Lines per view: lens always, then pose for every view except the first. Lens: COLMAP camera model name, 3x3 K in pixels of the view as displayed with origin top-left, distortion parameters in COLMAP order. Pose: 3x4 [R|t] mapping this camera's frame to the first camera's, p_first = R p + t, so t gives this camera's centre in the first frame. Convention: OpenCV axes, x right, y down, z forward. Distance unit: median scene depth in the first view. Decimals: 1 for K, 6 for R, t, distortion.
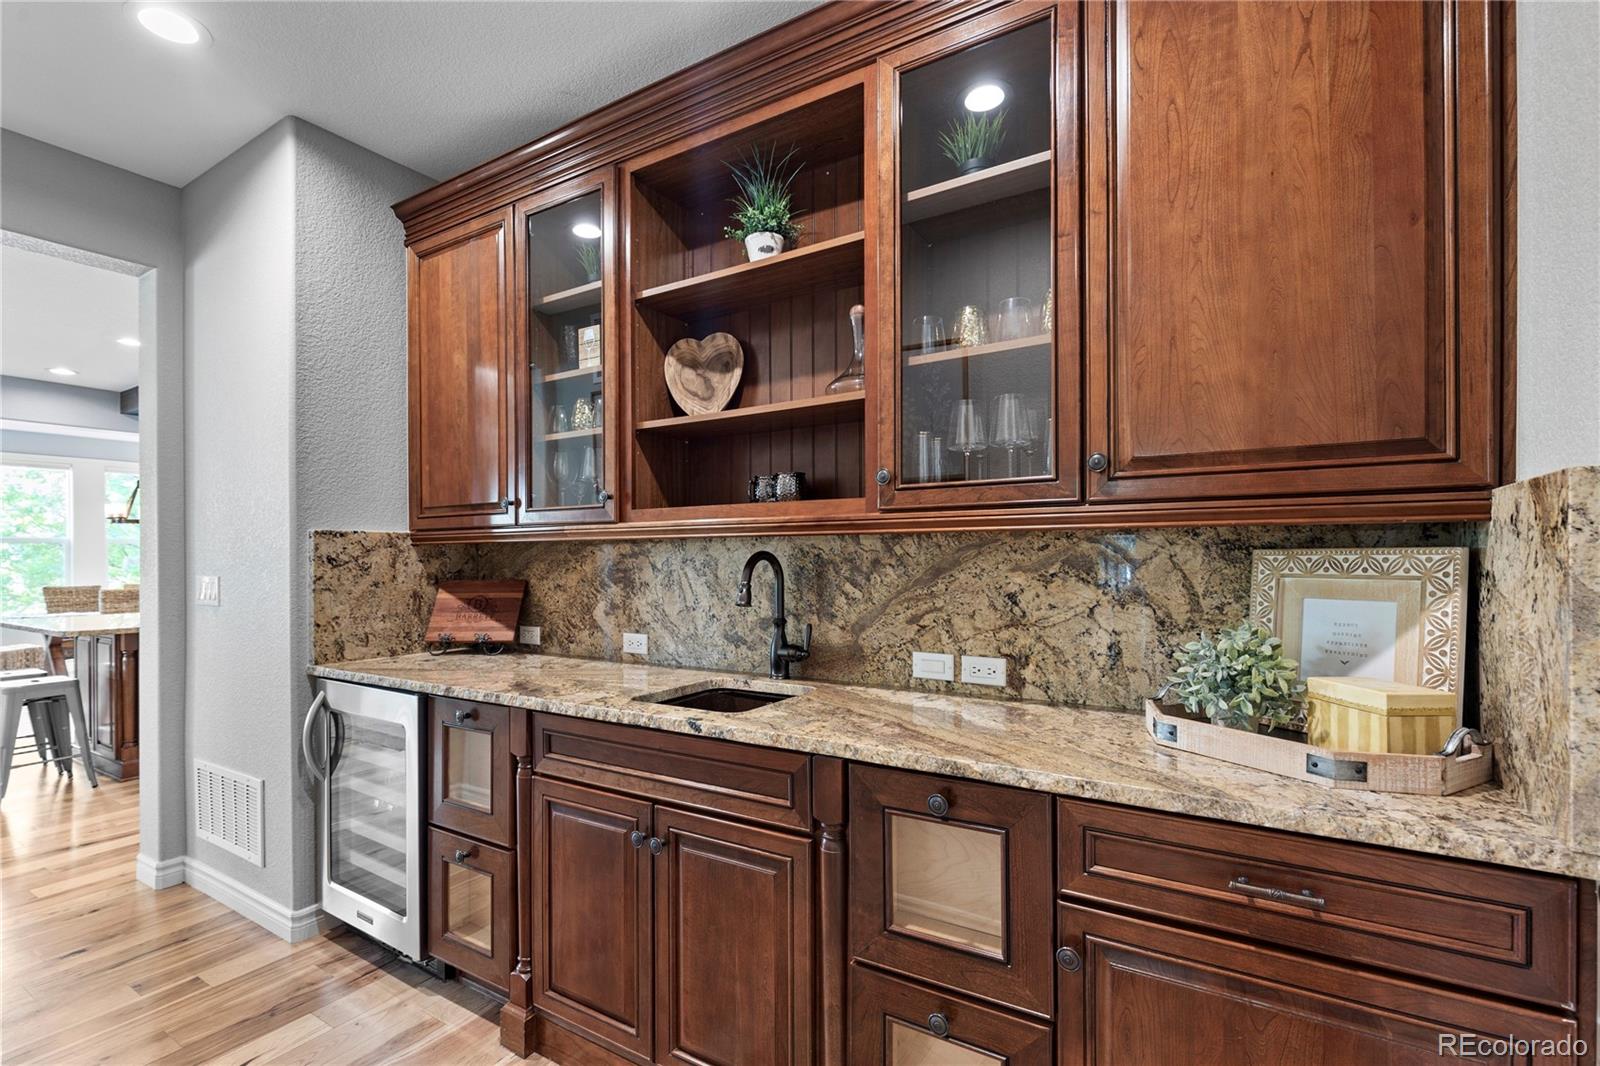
lens RADIAL K [[721.1, 0, 803.2], [0, 721.1, 548.8], [0, 0, 1]] dist [0.000798, -0.000114]
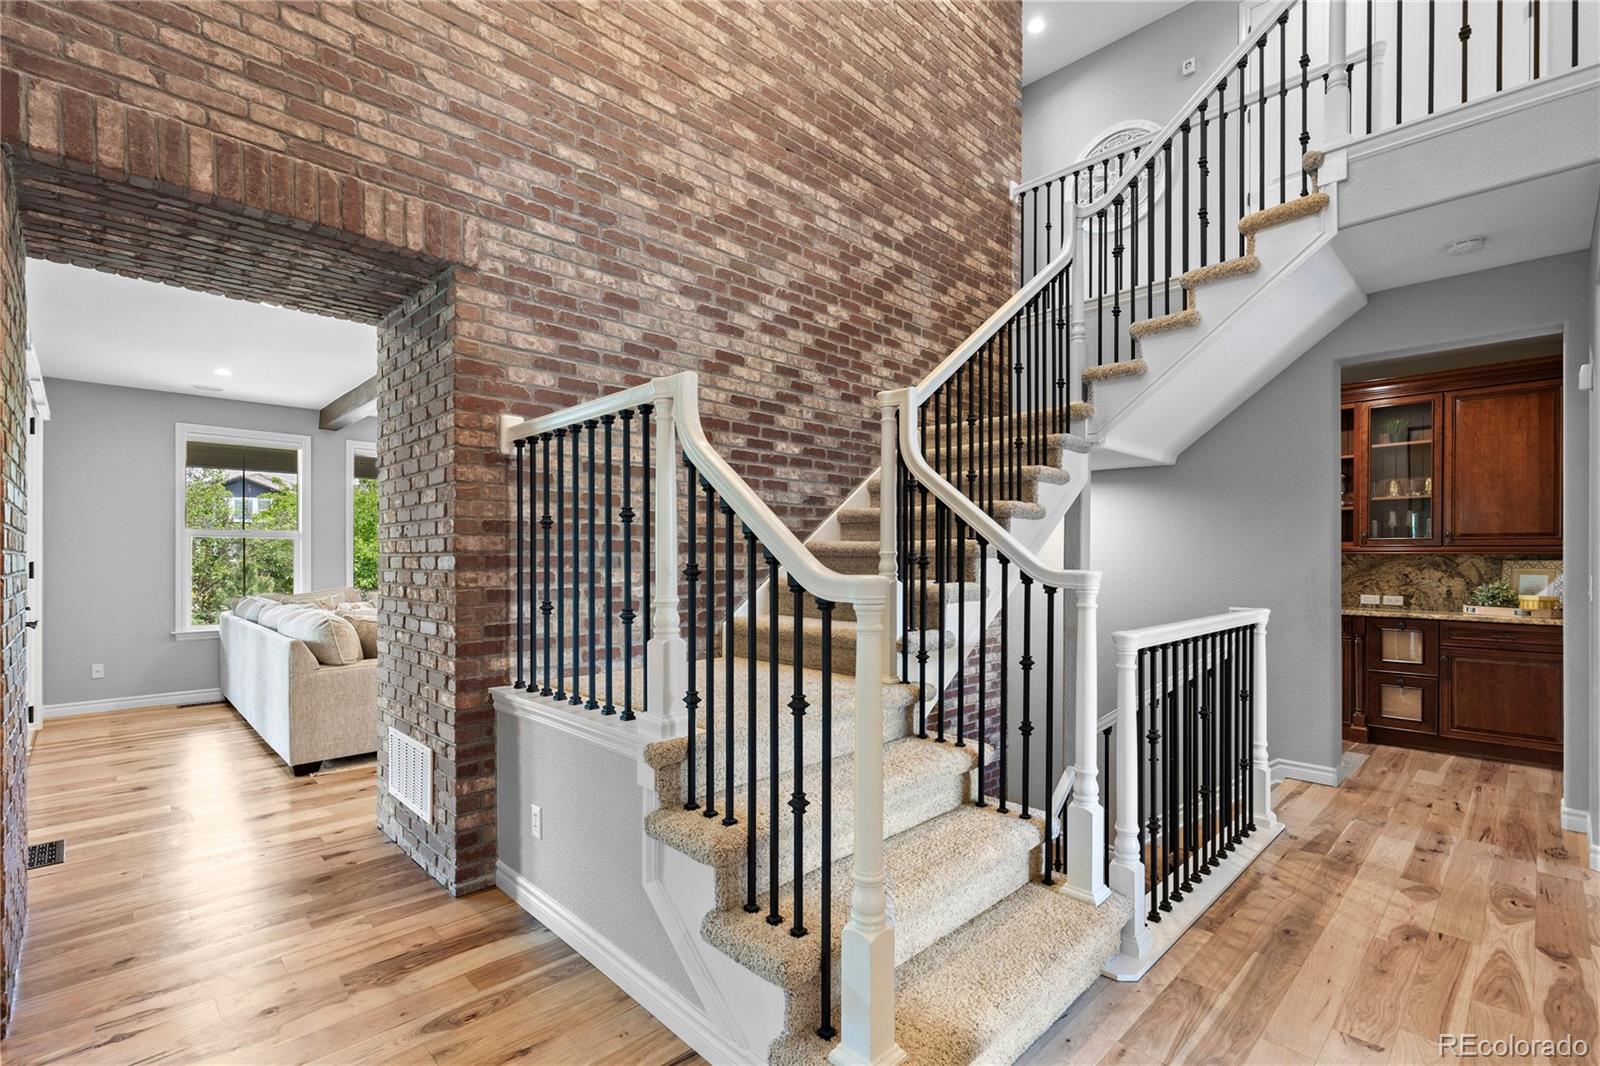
lens RADIAL K [[721.1, 0, 803.2], [0, 721.1, 548.8], [0, 0, 1]] dist [0.000798, -0.000114]
pose [[0.970653, 0.012095, -0.240182, -1.880531], [-0.012892, 0.999915, -0.001746, -0.005405], [0.240141, 0.004791, 0.970726, -3.310609]]
